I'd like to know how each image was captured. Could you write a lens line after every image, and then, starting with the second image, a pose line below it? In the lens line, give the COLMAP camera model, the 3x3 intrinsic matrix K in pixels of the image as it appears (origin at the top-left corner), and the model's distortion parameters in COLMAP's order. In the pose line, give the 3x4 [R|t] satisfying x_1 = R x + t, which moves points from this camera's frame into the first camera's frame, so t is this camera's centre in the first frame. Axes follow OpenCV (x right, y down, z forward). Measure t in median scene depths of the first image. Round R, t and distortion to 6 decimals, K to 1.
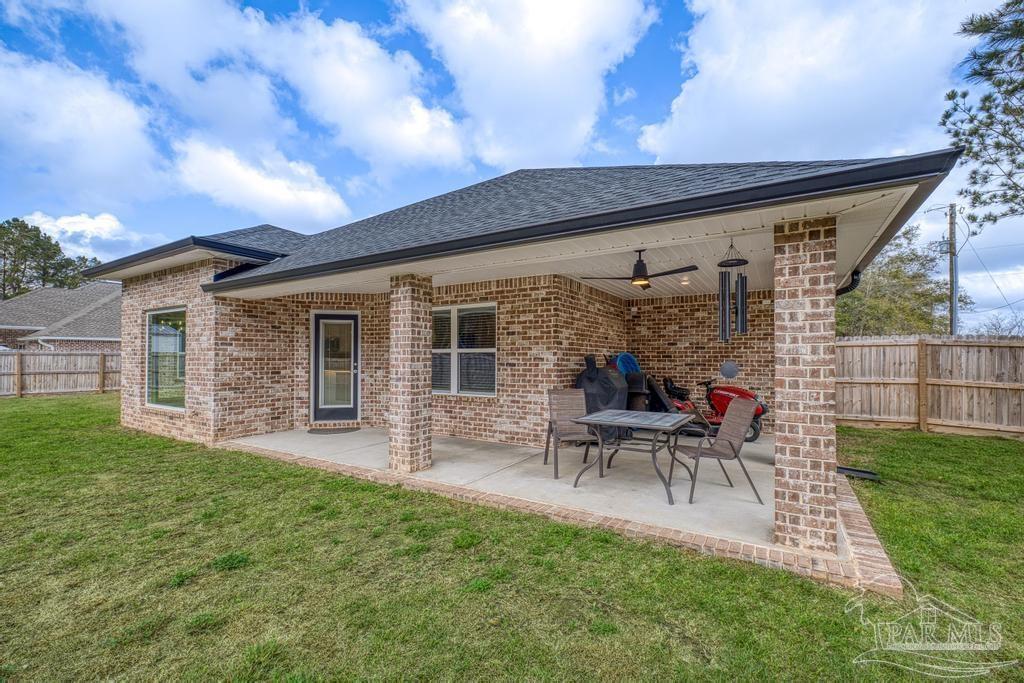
lens RADIAL K [[430.9, 0, 509.6], [0, 430.9, 350.4], [0, 0, 1]] dist [0.004080, -0.001141]
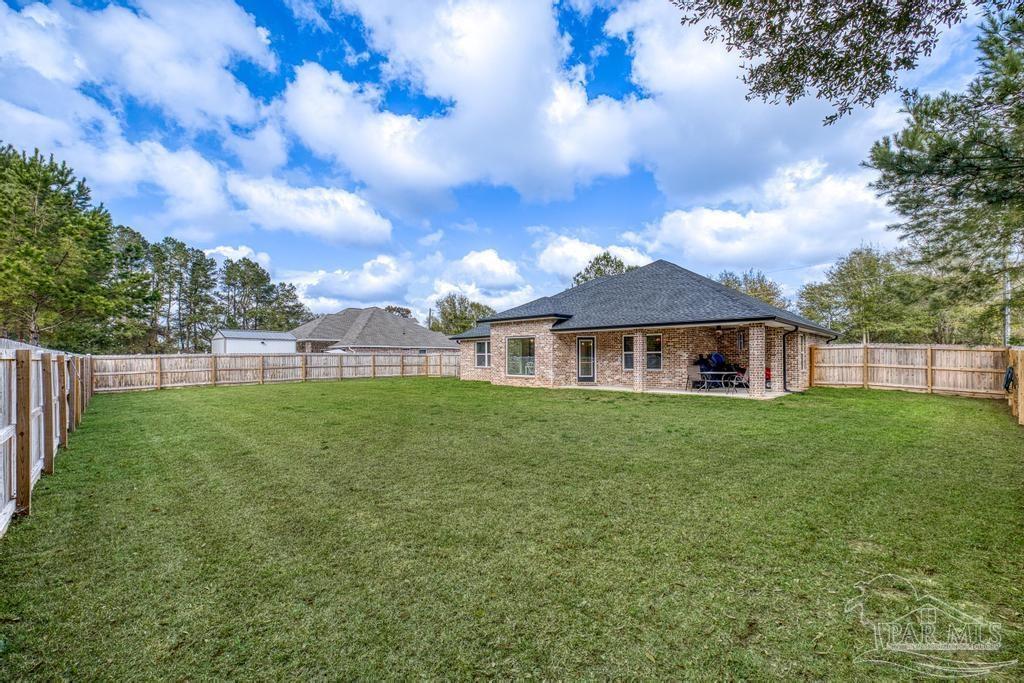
lens RADIAL K [[430.9, 0, 508.2], [0, 430.9, 351.5], [0, 0, 1]] dist [0.004080, -0.001141]
pose [[0.980641, -0.007039, -0.195688, -0.356753], [0.007424, 0.999972, 0.001238, -0.012243], [0.195673, -0.002667, 0.980665, -1.421254]]
